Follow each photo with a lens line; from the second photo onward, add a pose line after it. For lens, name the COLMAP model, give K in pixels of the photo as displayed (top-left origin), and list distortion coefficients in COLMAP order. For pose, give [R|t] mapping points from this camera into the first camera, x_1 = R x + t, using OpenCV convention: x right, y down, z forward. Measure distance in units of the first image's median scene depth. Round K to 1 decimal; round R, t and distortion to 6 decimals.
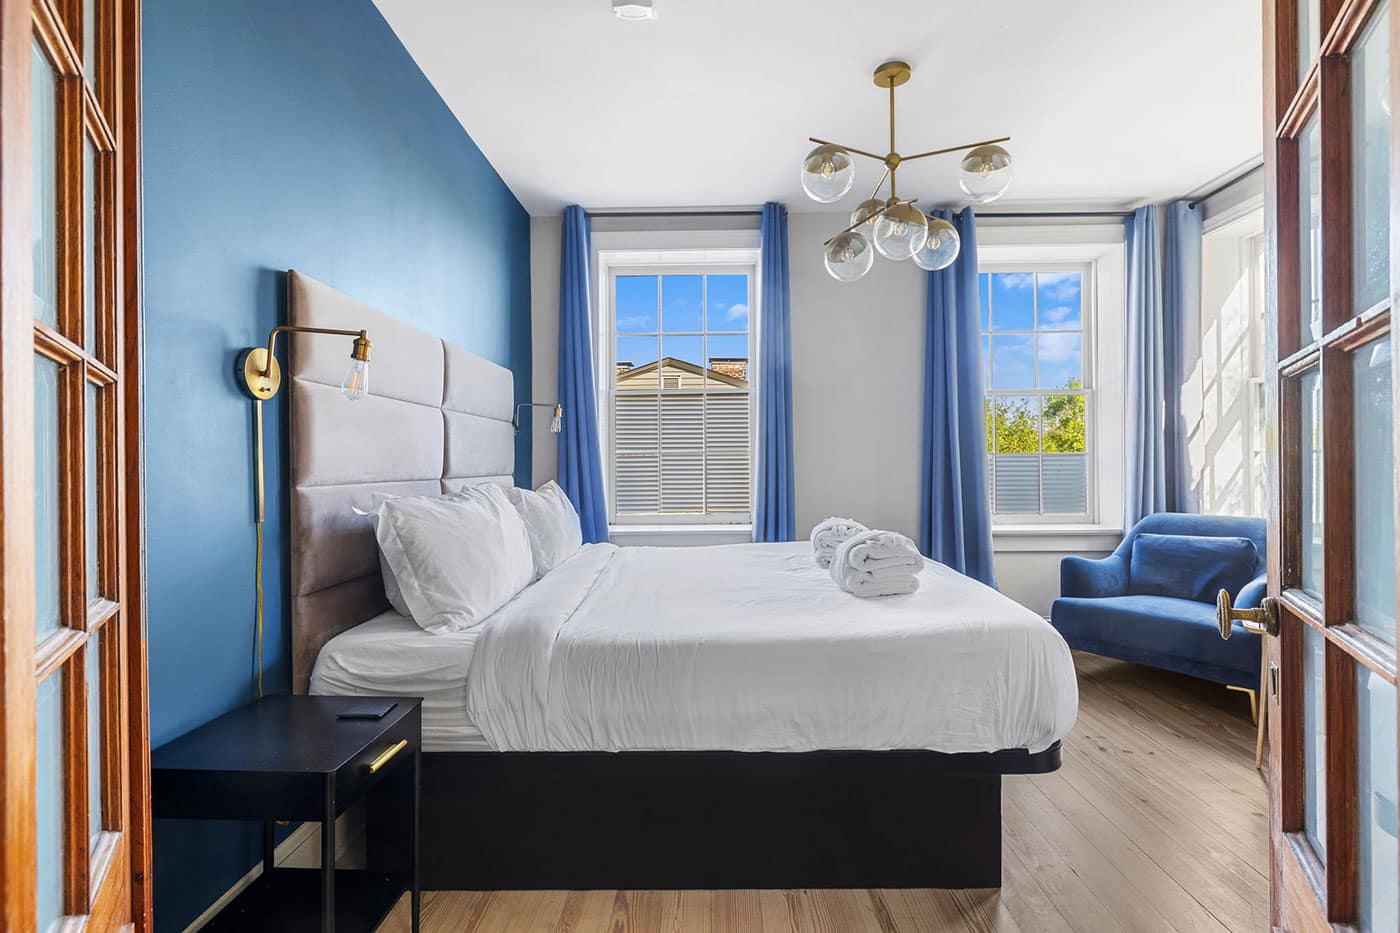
lens RADIAL K [[679.6, 0, 701.9], [0, 679.6, 463.7], [0, 0, 1]] dist [-0.001964, 0.000602]
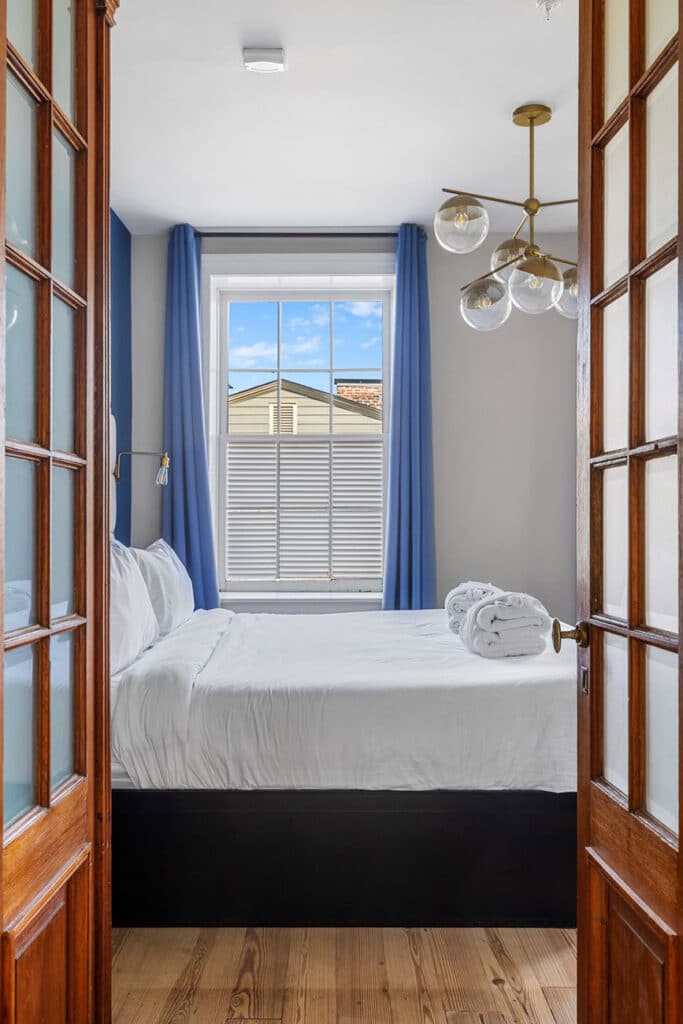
lens RADIAL K [[497.1, 0, 341.5], [0, 497.1, 512.0], [0, 0, 1]] dist [-0.001964, 0.000602]
pose [[0.999876, 0.008942, 0.012961, 0.008473], [-0.008611, 0.999641, -0.025385, 0.002861], [-0.013183, 0.025271, 0.999594, 0.303286]]
